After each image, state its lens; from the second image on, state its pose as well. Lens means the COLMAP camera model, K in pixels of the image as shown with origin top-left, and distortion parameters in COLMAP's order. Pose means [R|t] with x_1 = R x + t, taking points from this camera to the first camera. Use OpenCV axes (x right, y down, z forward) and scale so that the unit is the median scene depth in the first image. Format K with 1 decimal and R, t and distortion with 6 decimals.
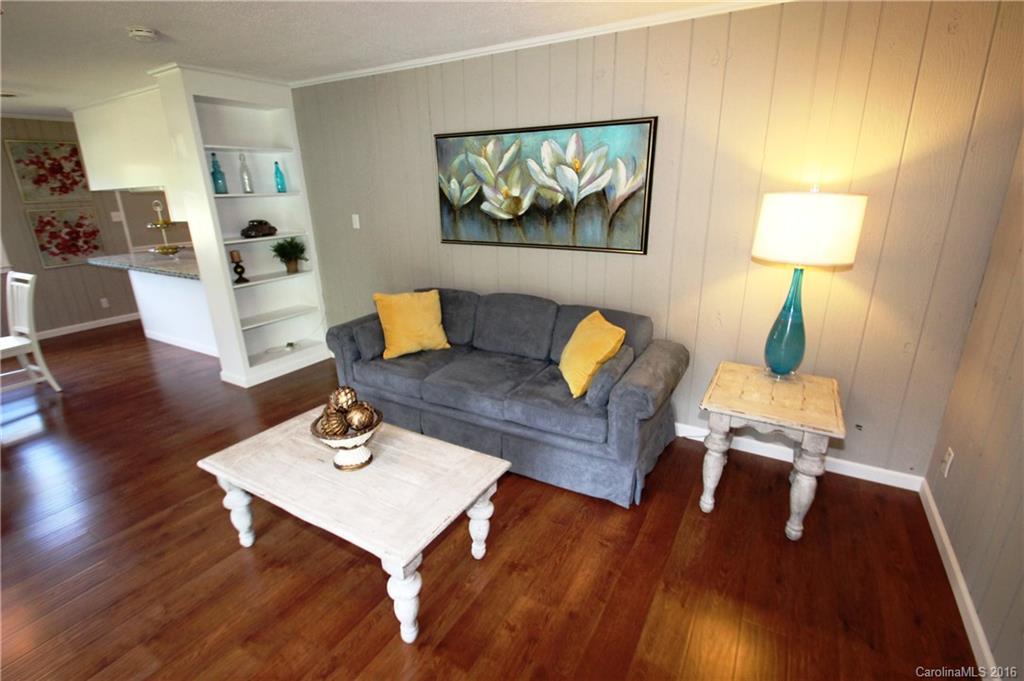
lens RADIAL K [[479.1, 0, 508.9], [0, 479.1, 344.0], [0, 0, 1]] dist [0.005024, -0.010799]
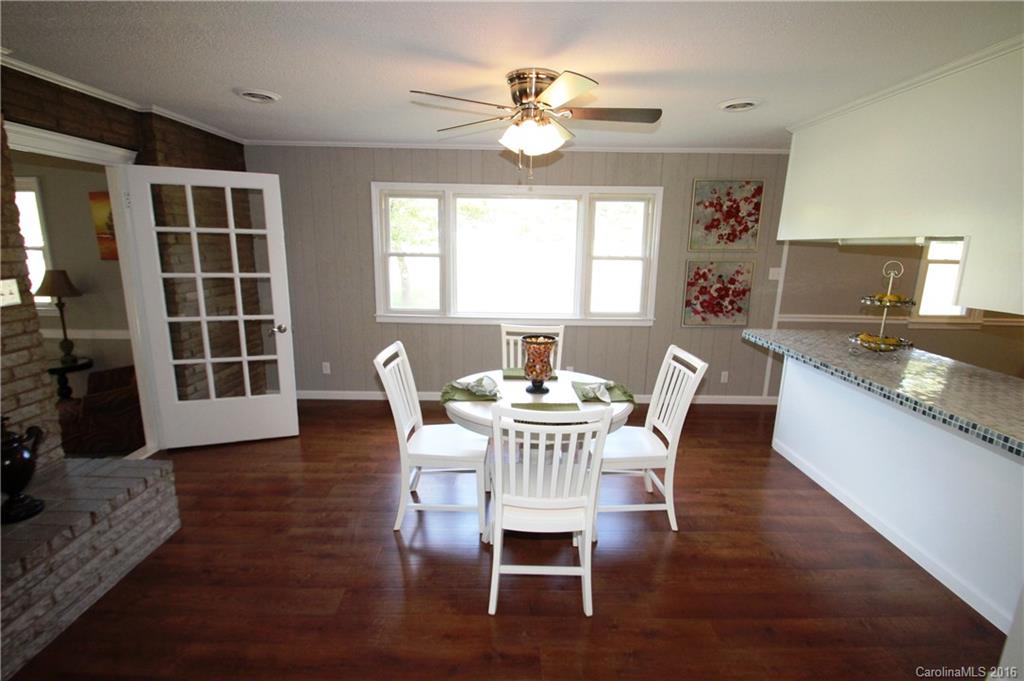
lens RADIAL K [[479.1, 0, 508.9], [0, 479.1, 344.0], [0, 0, 1]] dist [0.005024, -0.010799]
pose [[0.508436, 0.208028, -0.835594, -0.411669], [-0.291235, 0.954738, 0.060482, -0.091112], [0.810355, 0.212603, 0.546008, 0.290161]]
